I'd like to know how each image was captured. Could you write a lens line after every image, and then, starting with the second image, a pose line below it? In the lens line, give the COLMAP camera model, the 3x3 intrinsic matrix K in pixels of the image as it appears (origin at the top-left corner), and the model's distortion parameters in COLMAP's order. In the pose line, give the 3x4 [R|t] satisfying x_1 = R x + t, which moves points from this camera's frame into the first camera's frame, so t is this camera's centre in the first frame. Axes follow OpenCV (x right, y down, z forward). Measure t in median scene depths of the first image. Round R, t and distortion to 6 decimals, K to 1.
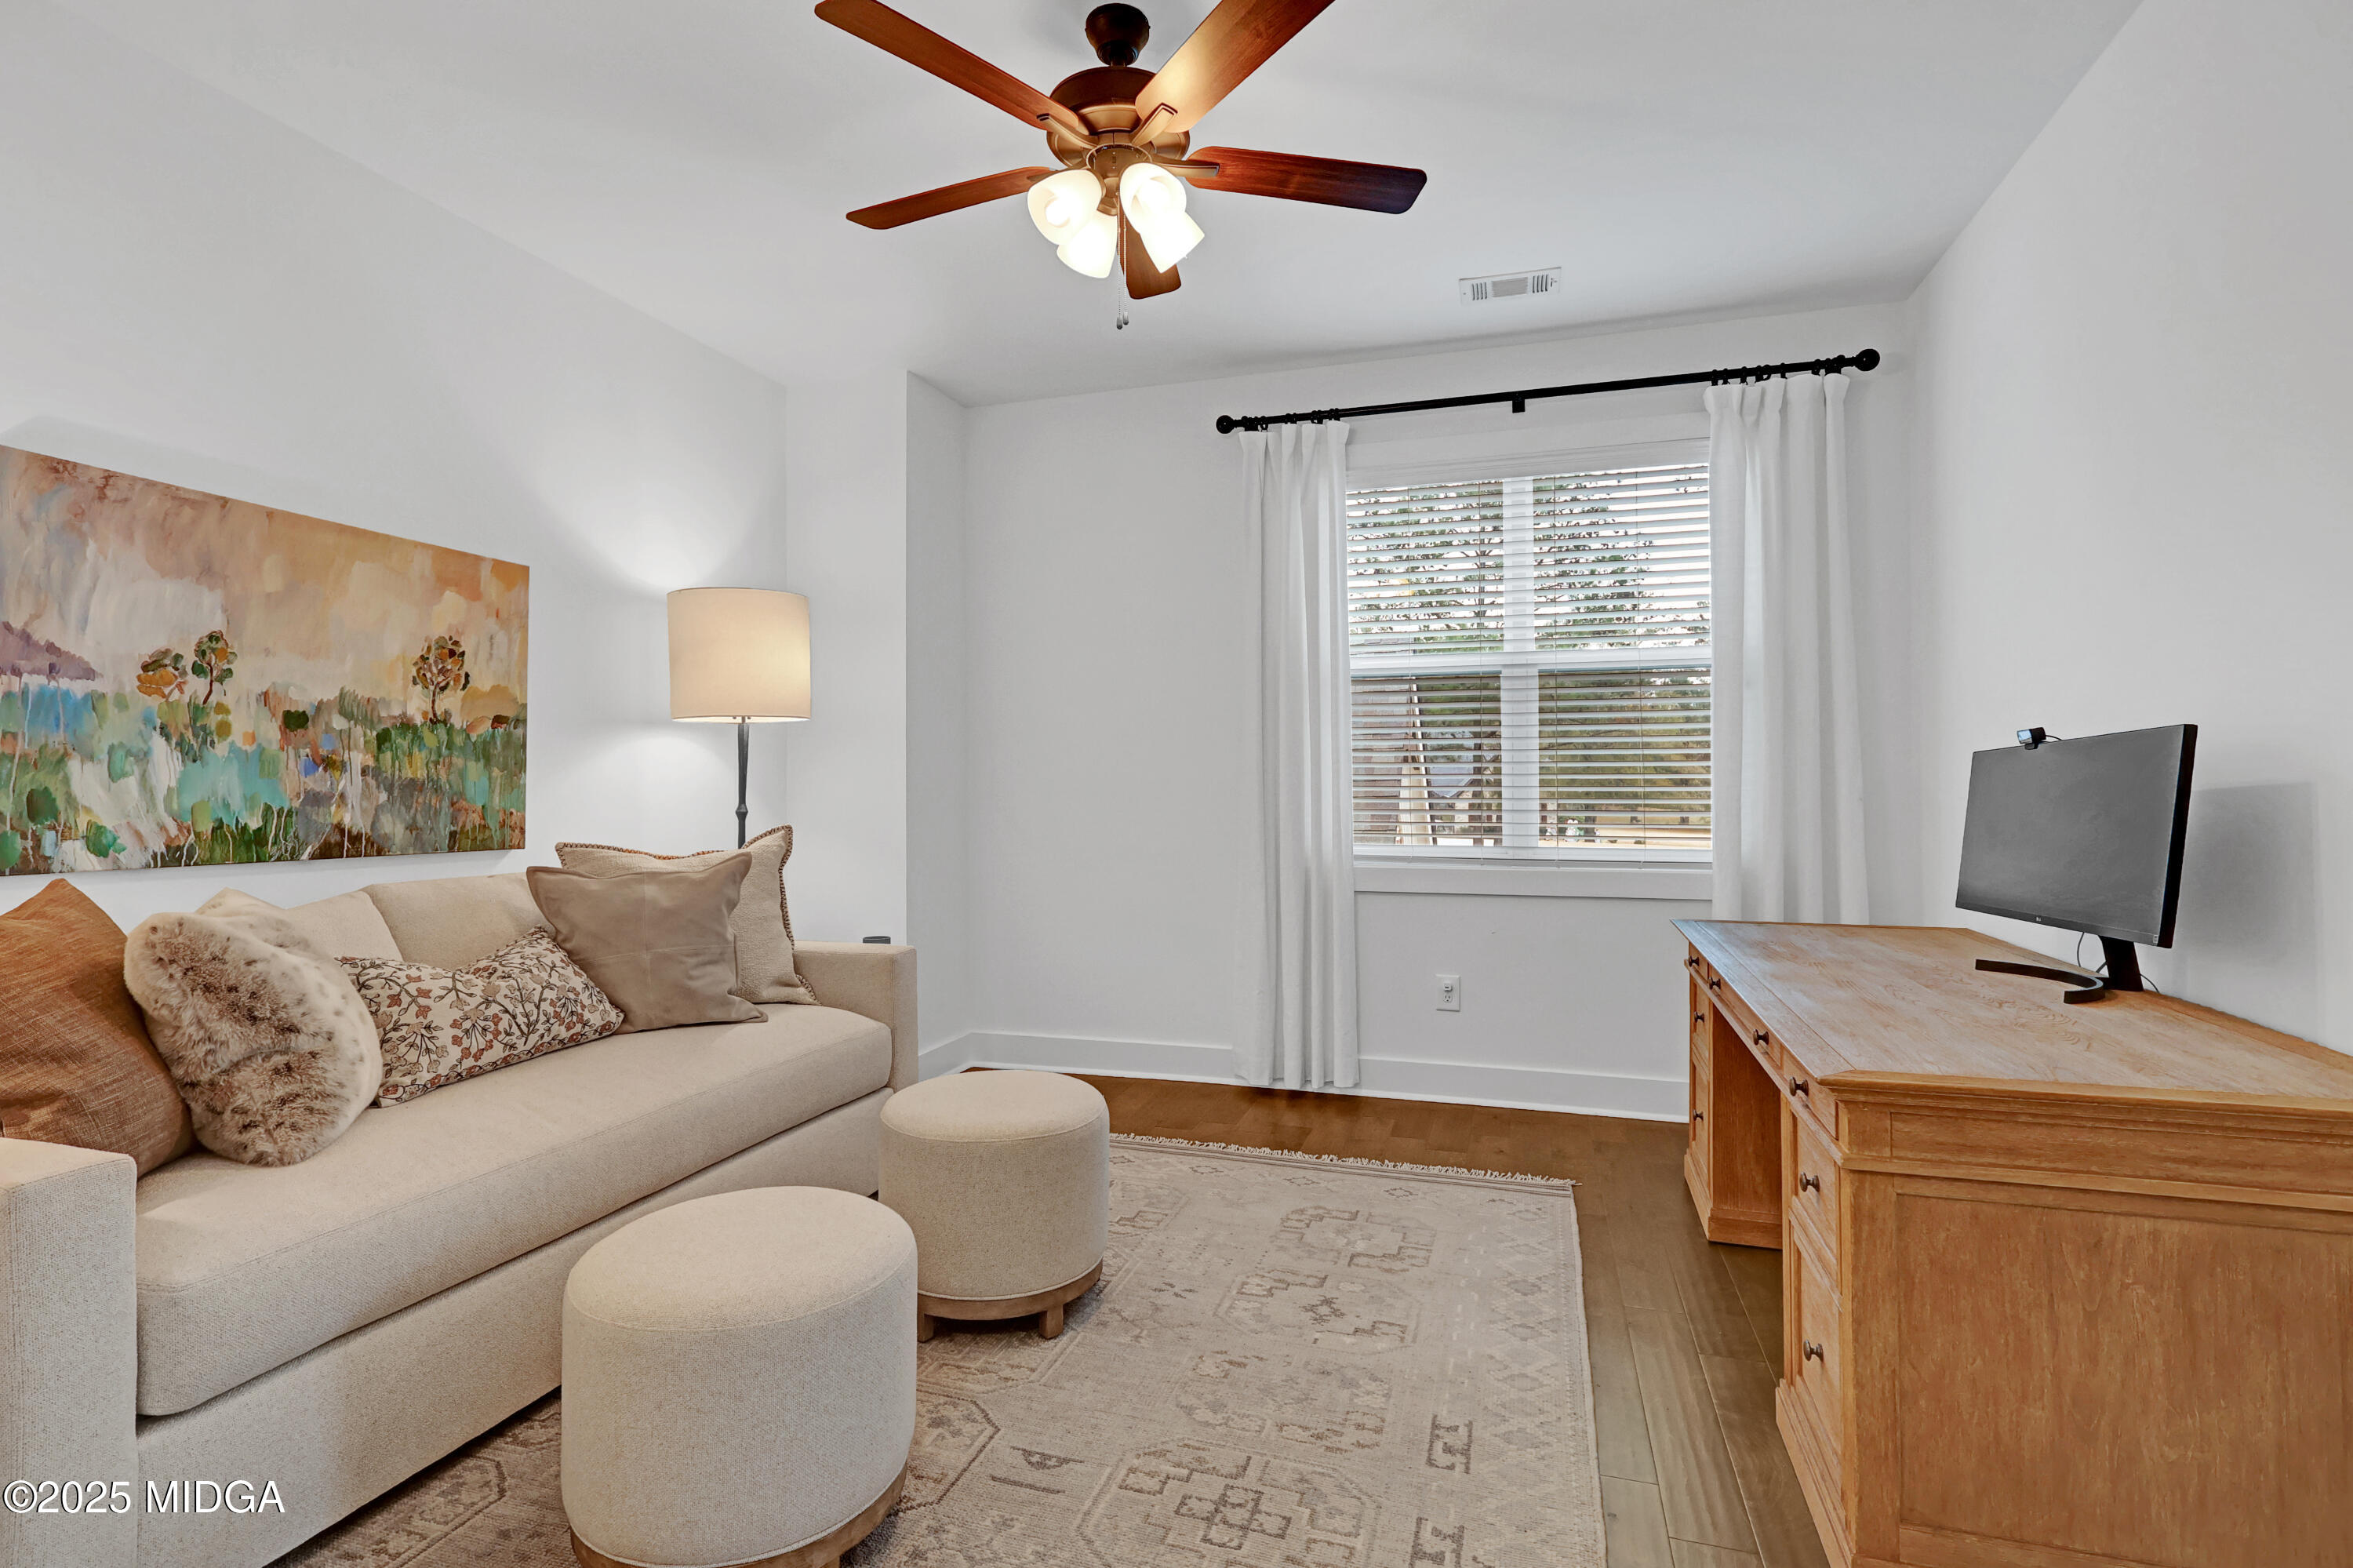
lens RADIAL K [[1118.2, 0, 1177.9], [0, 1118.2, 766.4], [0, 0, 1]] dist [0.000387, 0.000777]
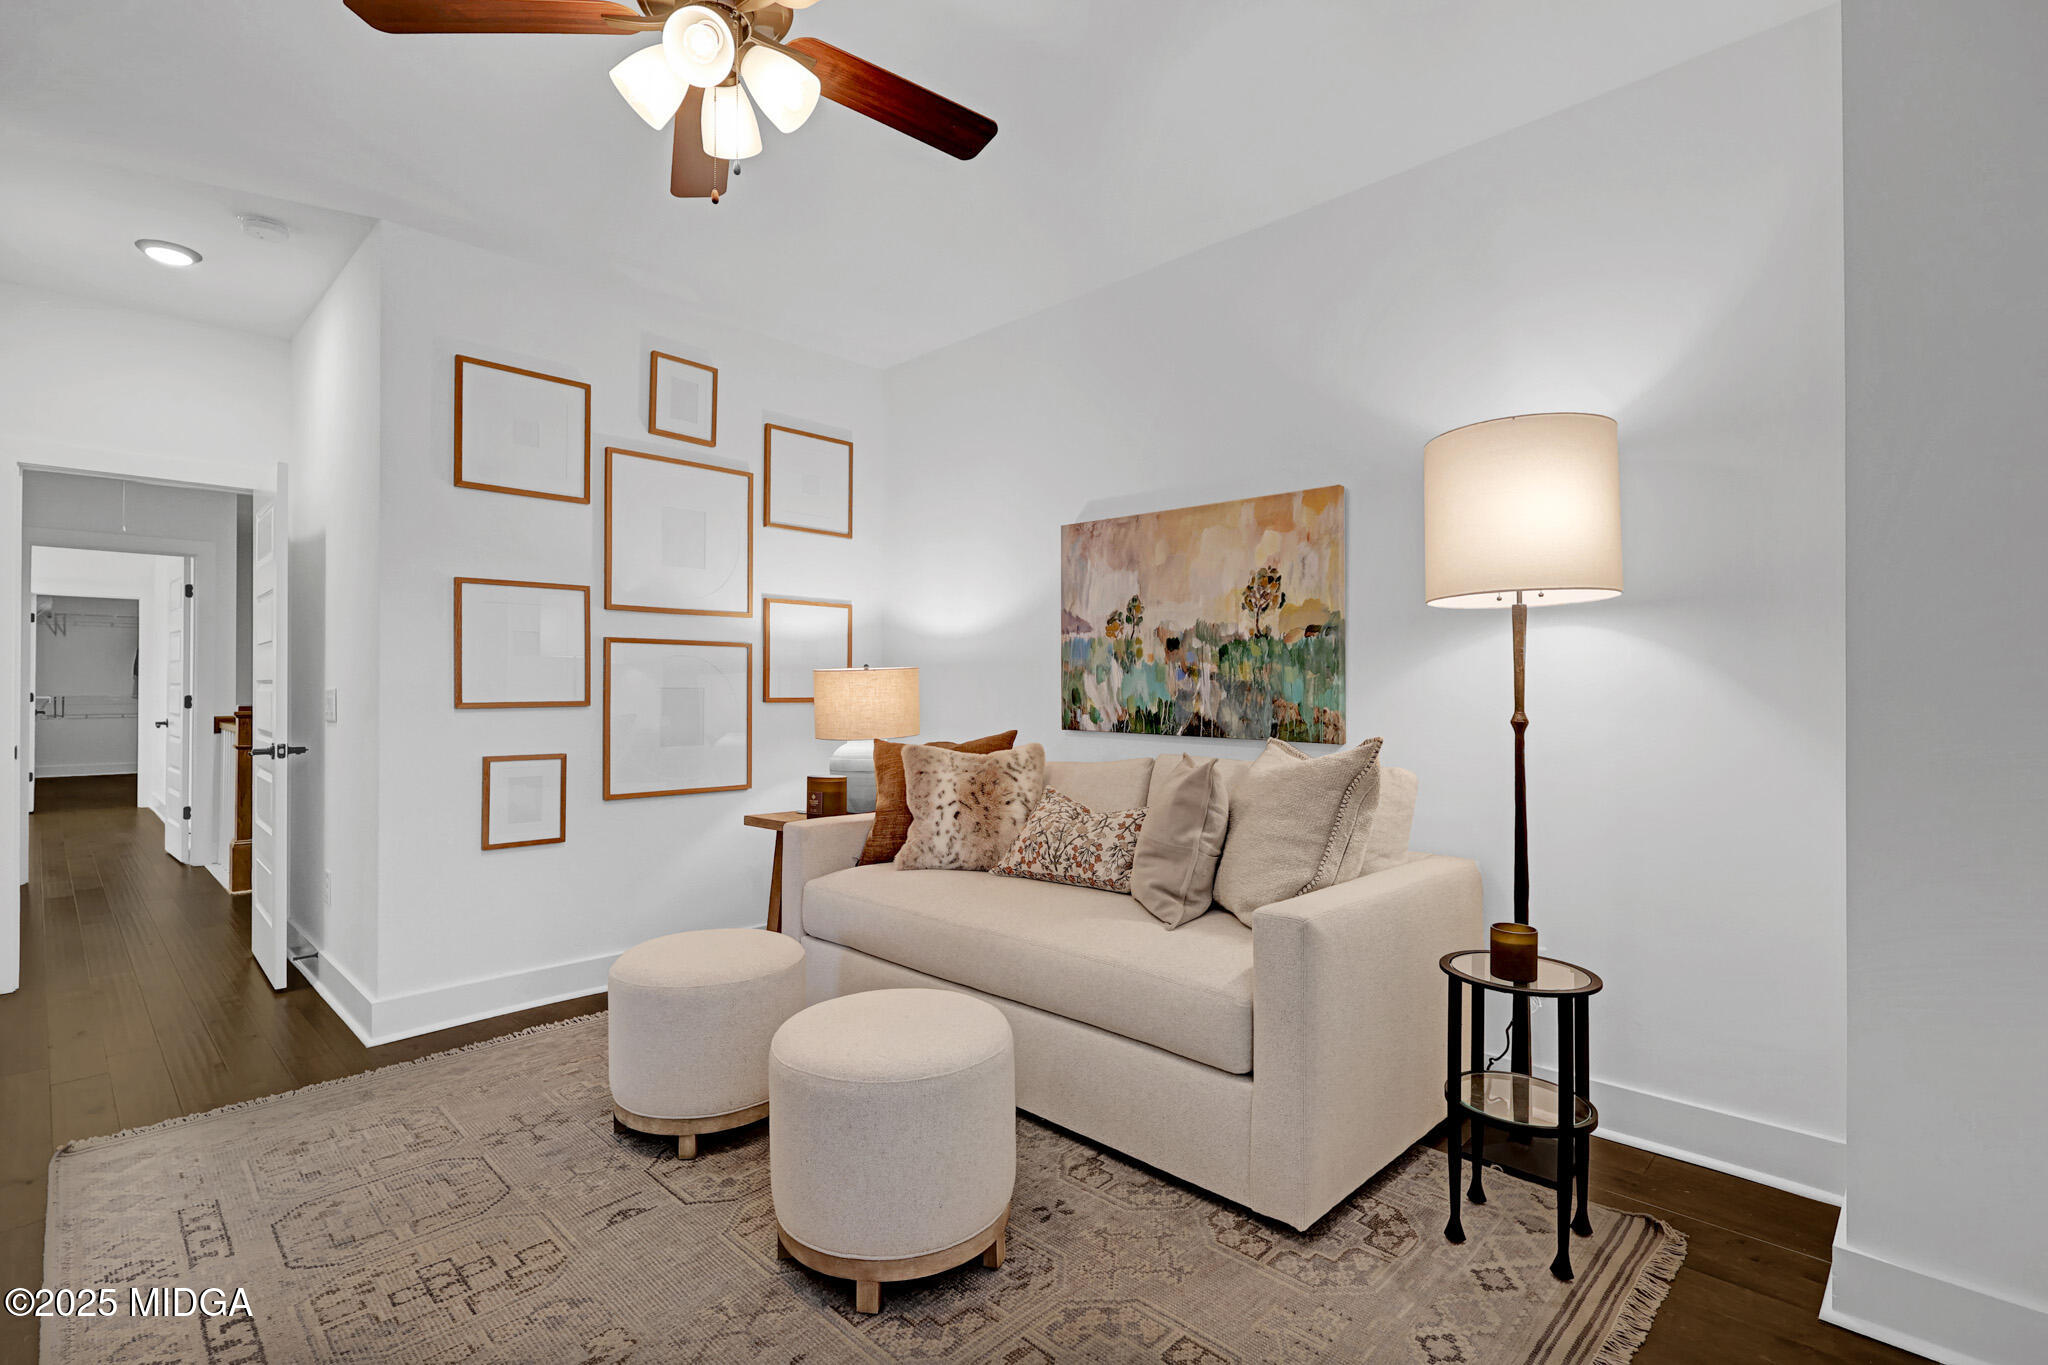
lens RADIAL K [[962.1, 0, 1024.0], [0, 962.1, 682.5], [0, 0, 1]] dist [-0.000154, -0.000098]
pose [[-0.454690, -0.000452, -0.890650, 0.466616], [0.017925, 0.999793, -0.009658, 0.019880], [0.890470, -0.020356, -0.454587, 1.368677]]
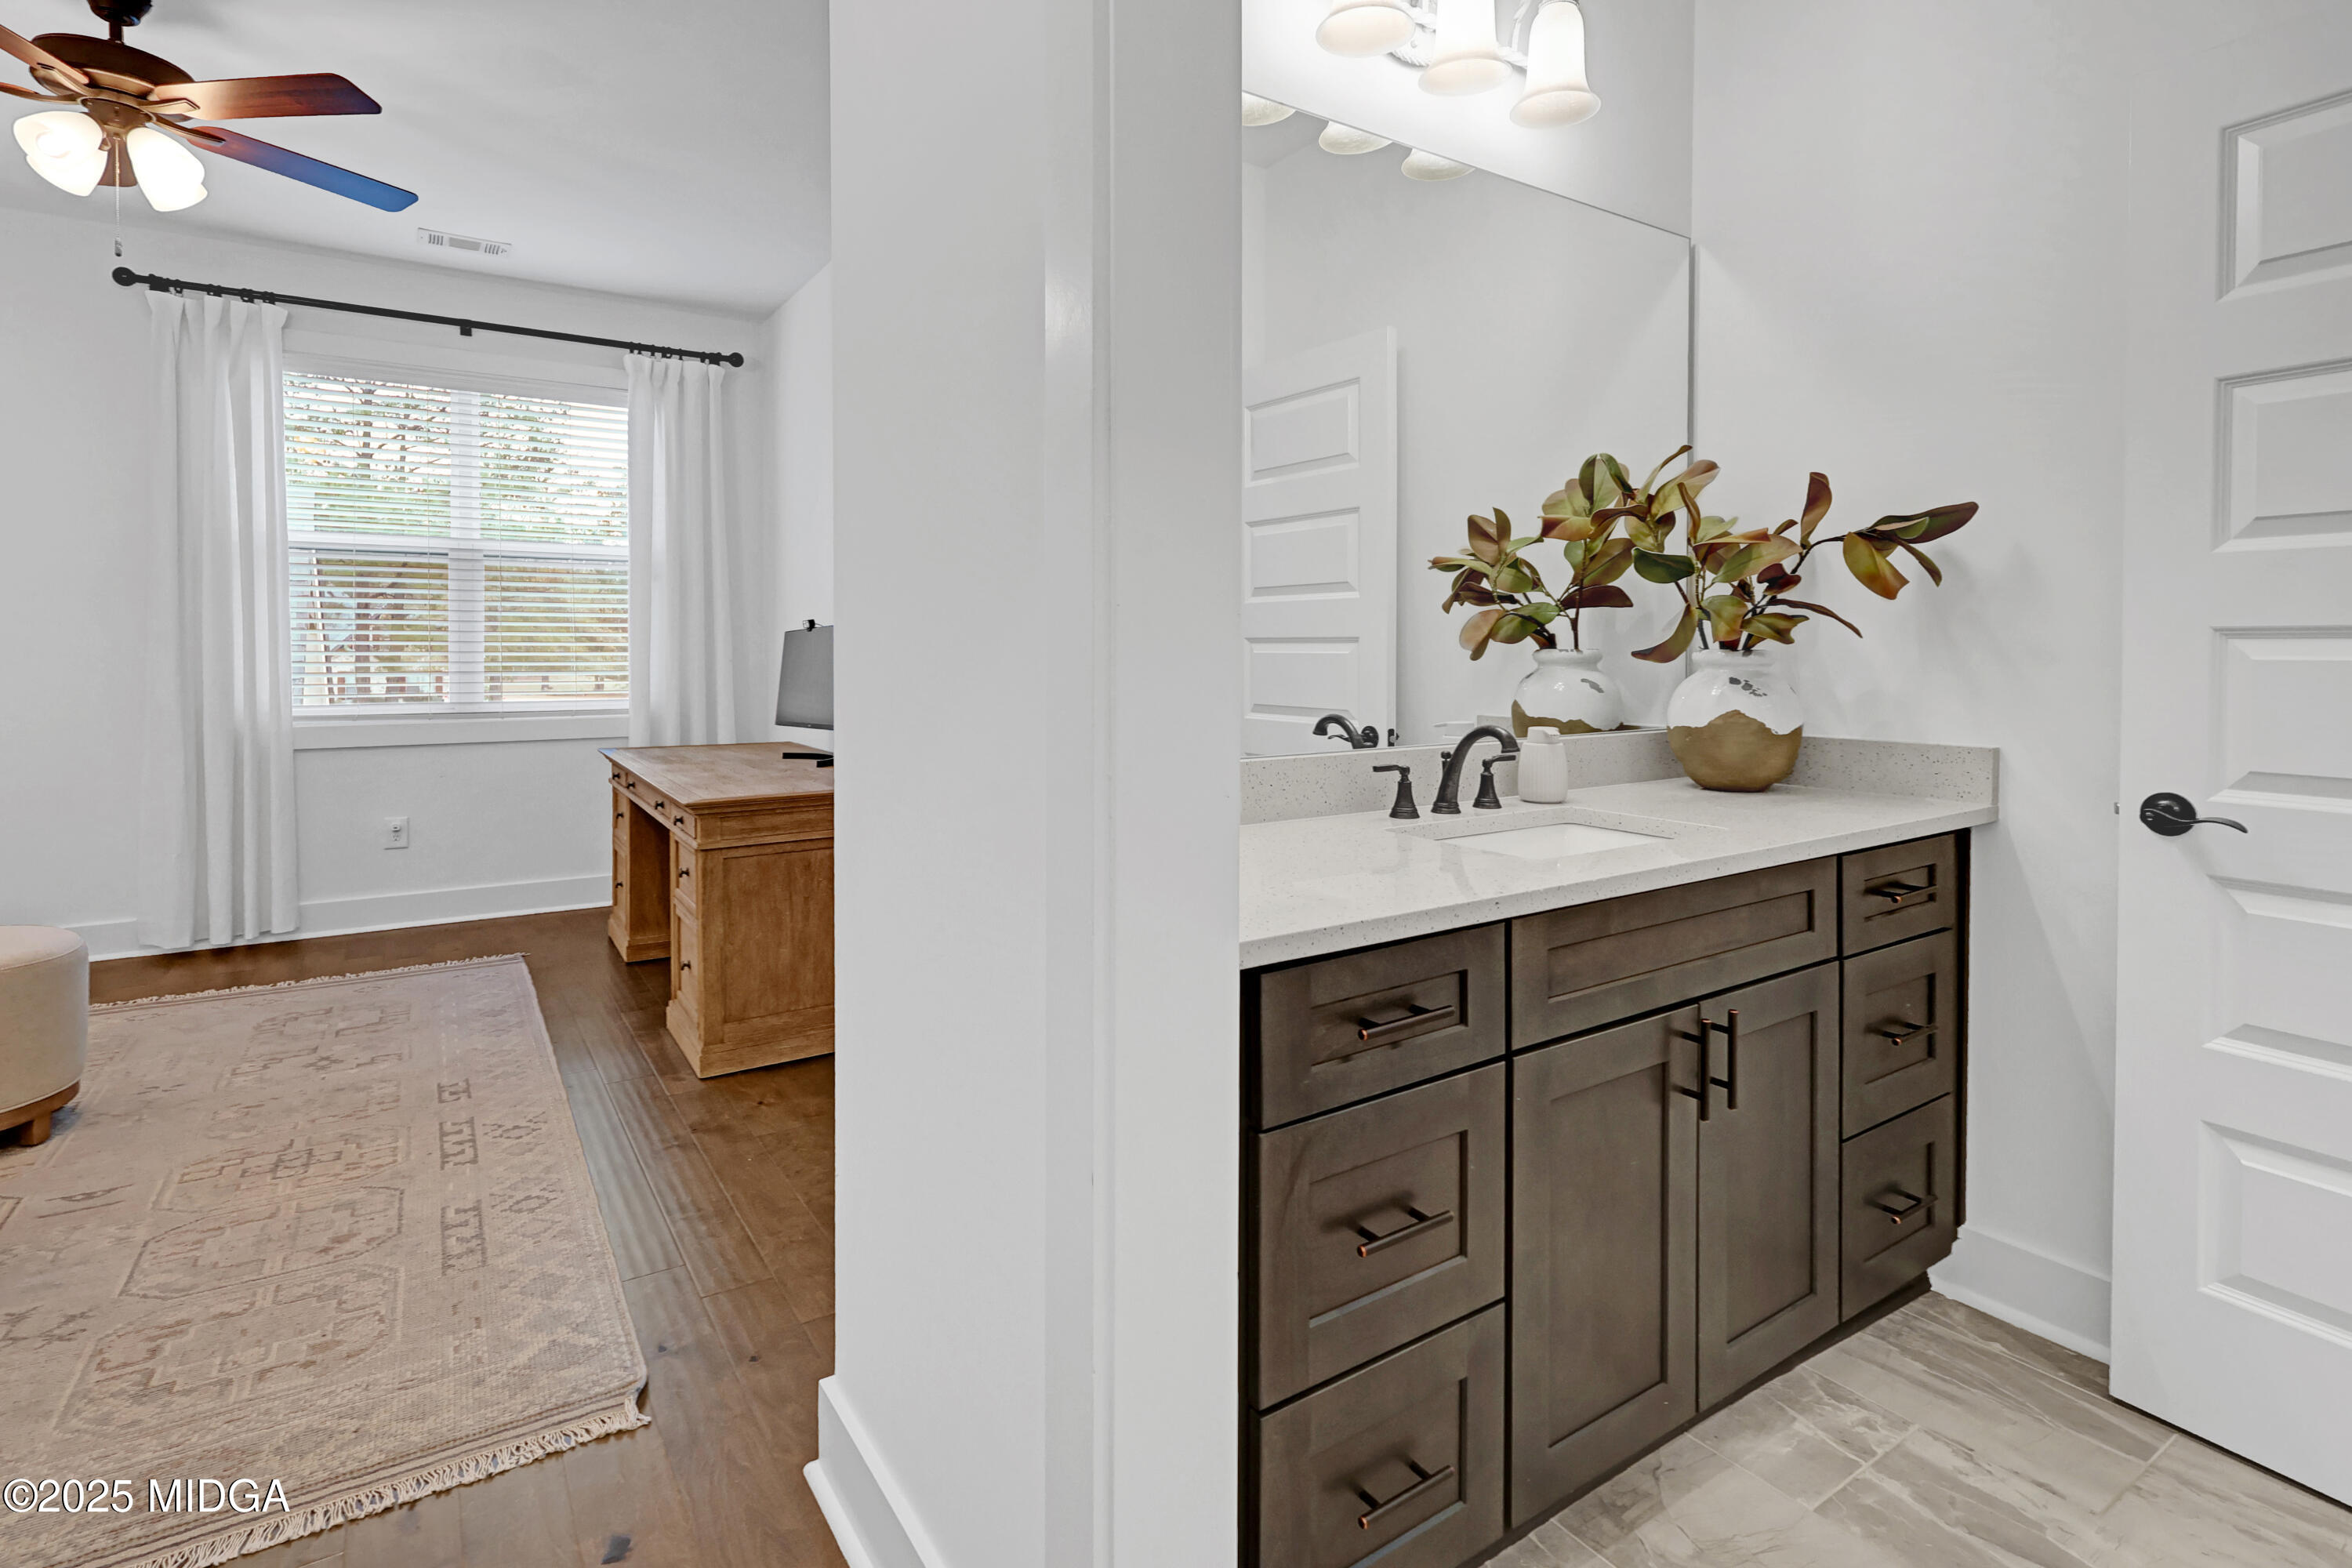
lens RADIAL K [[1146.0, 0, 1183.6], [0, 1146.0, 671.5], [0, 0, 1]] dist [0.000063, 0.000347]
pose [[0.623337, -0.011696, 0.781866, -0.249683], [-0.015563, 0.999504, 0.027360, -0.009608], [-0.781798, -0.029223, 0.622846, -0.514946]]
